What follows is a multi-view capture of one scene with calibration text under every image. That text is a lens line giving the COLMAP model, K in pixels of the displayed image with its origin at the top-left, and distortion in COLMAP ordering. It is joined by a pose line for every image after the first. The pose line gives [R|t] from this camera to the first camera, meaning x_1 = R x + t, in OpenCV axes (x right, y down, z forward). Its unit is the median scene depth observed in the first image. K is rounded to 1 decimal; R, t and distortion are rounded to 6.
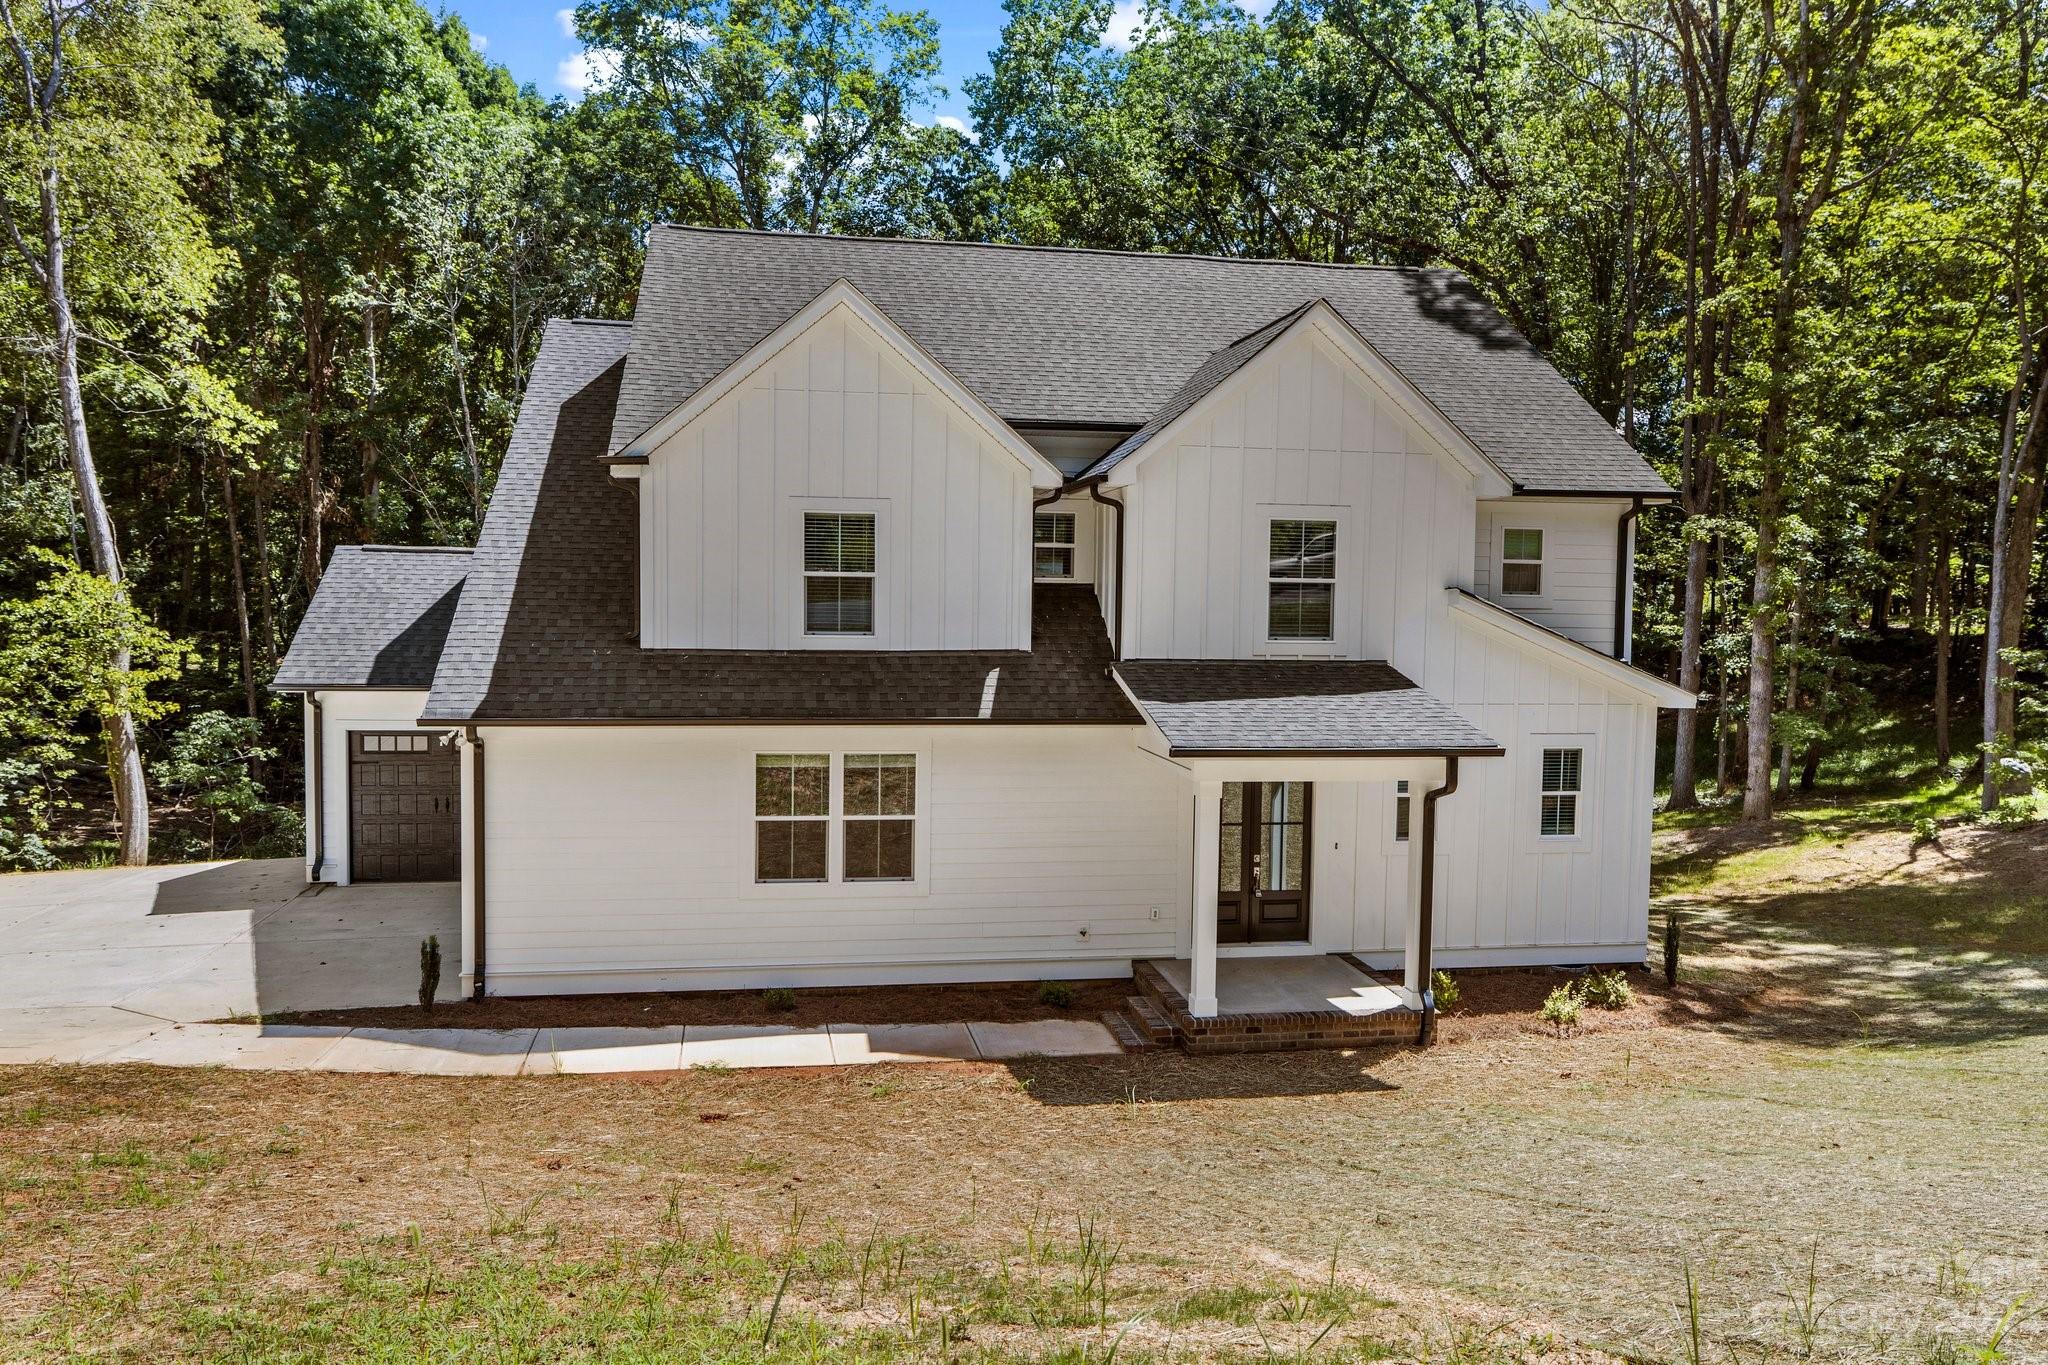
lens RADIAL K [[1404.5, 0, 1024.0], [0, 1404.5, 682.5], [0, 0, 1]] dist [-0.005765, -0.000989]
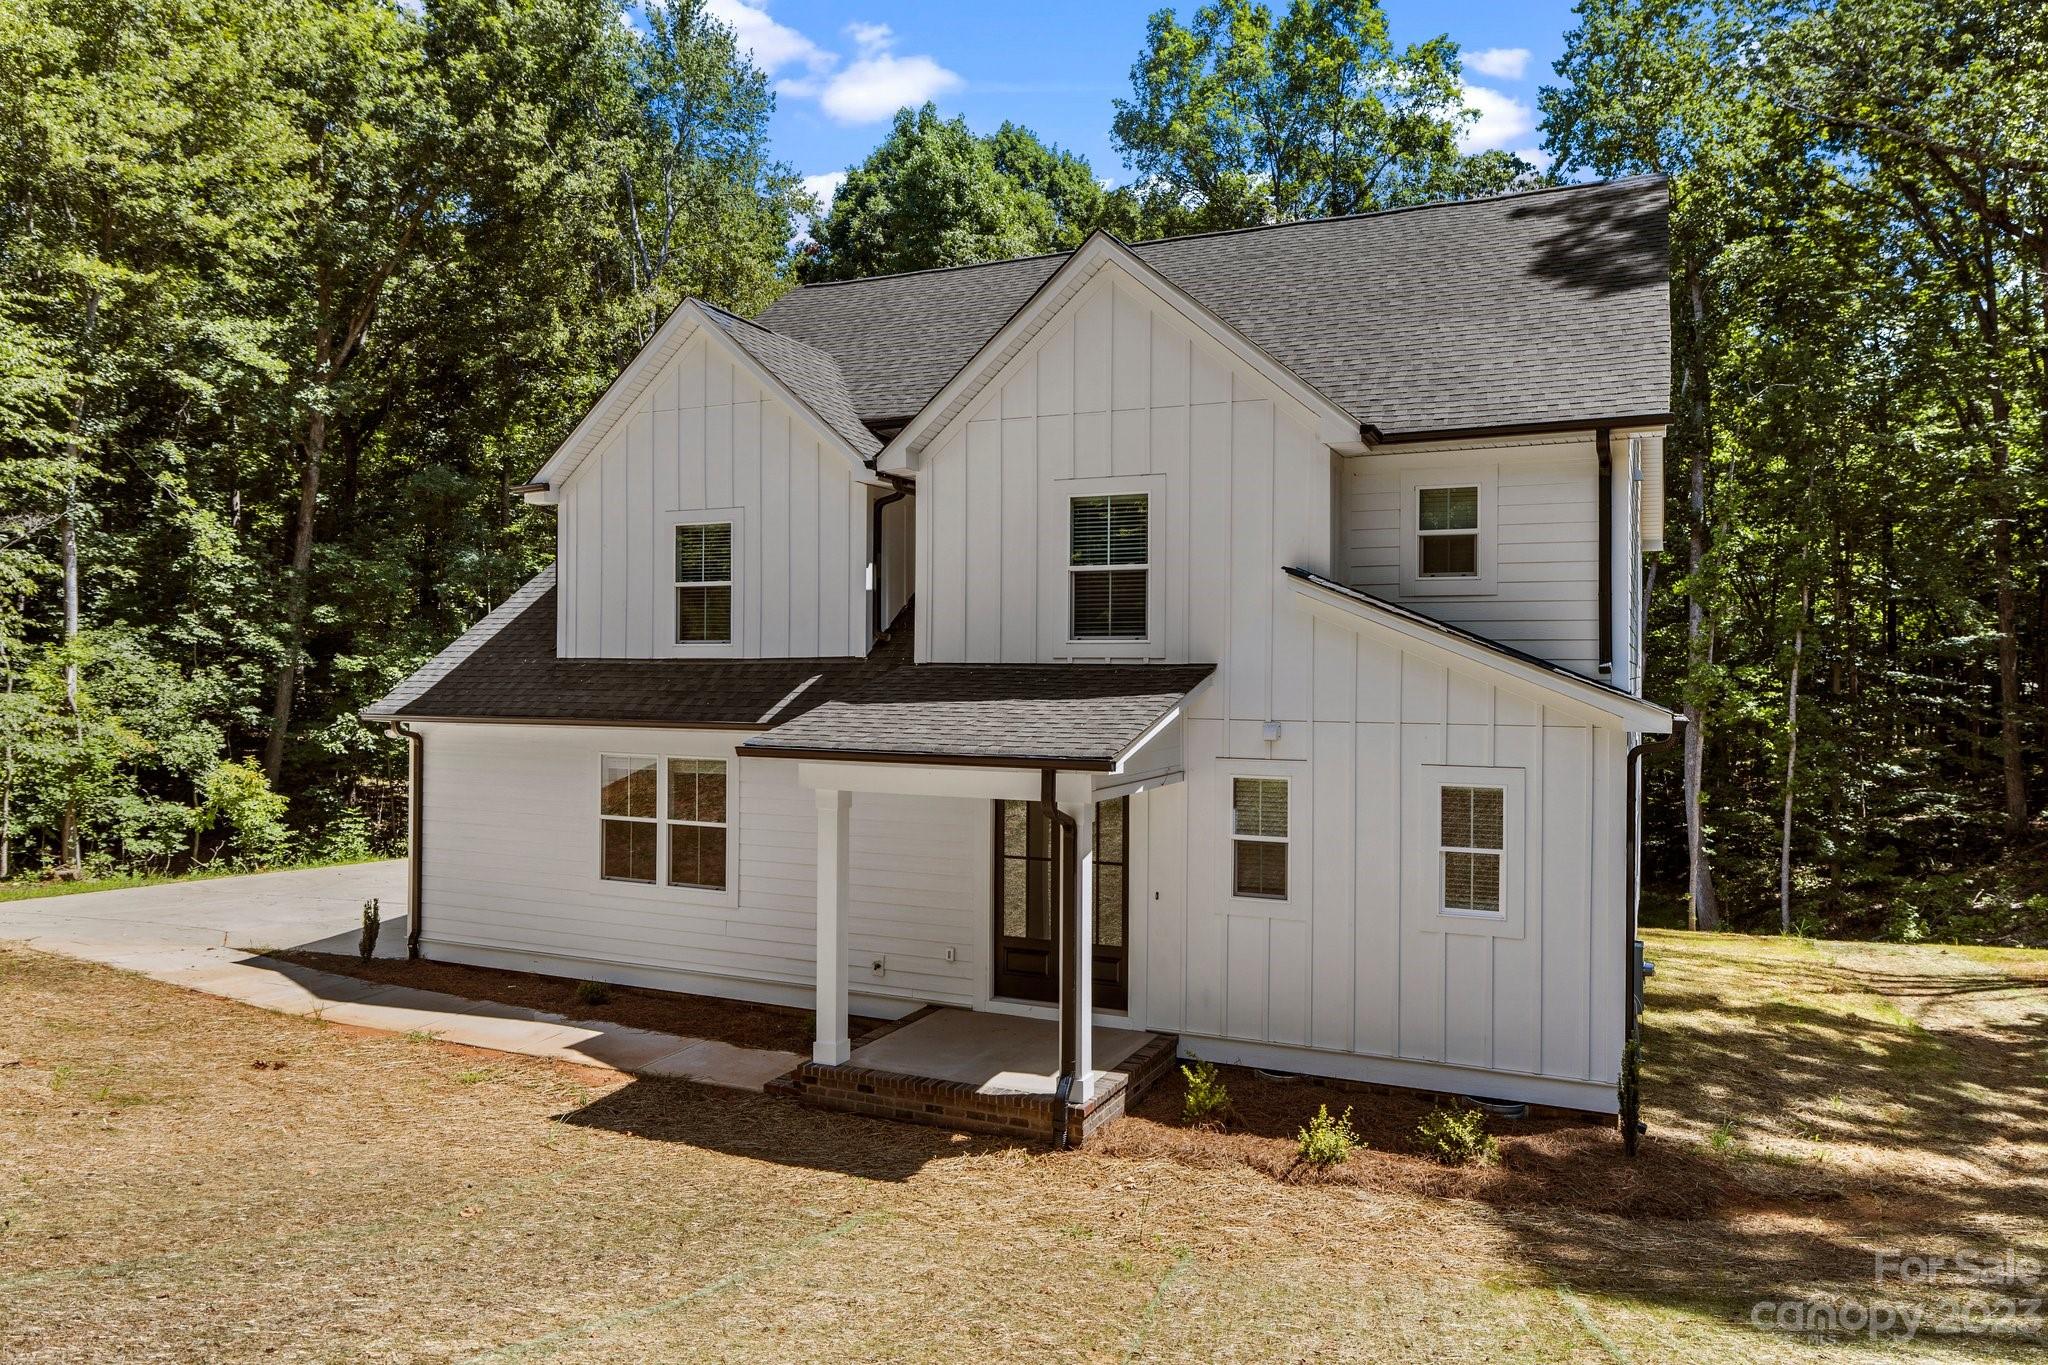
lens RADIAL K [[1359.7, 0, 1024.2], [0, 1359.7, 659.0], [0, 0, 1]] dist [0.009096, 0.001825]
pose [[0.826514, -0.014718, -0.562724, 0.633456], [-0.028197, 0.997321, -0.067501, 0.038180], [0.562210, 0.071658, 0.823884, 0.323881]]
